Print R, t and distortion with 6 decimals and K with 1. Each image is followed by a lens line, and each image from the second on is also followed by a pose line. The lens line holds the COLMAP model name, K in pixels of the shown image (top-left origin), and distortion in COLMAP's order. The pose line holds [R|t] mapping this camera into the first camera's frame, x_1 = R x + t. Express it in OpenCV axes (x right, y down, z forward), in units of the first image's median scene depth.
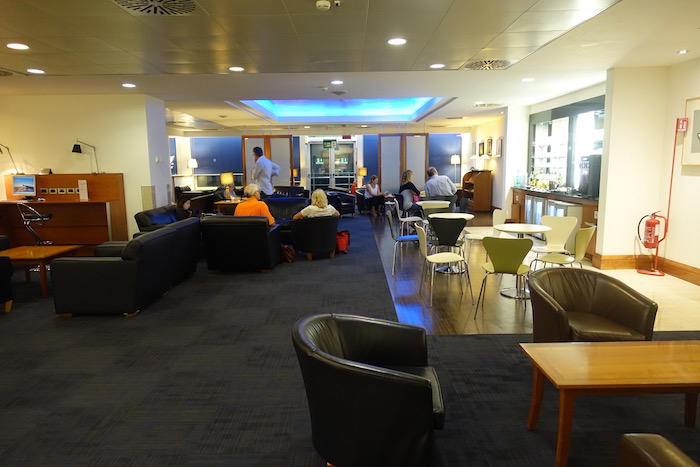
lens RADIAL K [[475.6, 0, 350.0], [0, 475.6, 233.5], [0, 0, 1]] dist [-0.003411, -0.002309]
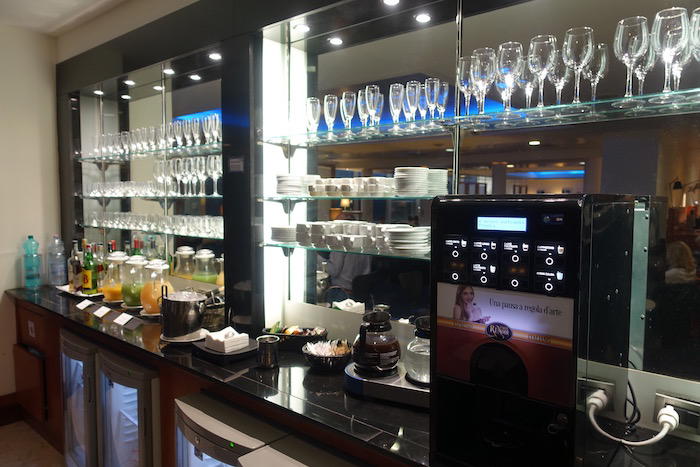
lens RADIAL K [[475.6, 0, 350.0], [0, 475.6, 233.5], [0, 0, 1]] dist [-0.003411, -0.002309]
pose [[0.624652, -0.035717, 0.780086, 0.249072], [0.100413, 0.994334, -0.034879, -0.105631], [-0.774420, 0.100119, 0.624700, 0.659784]]
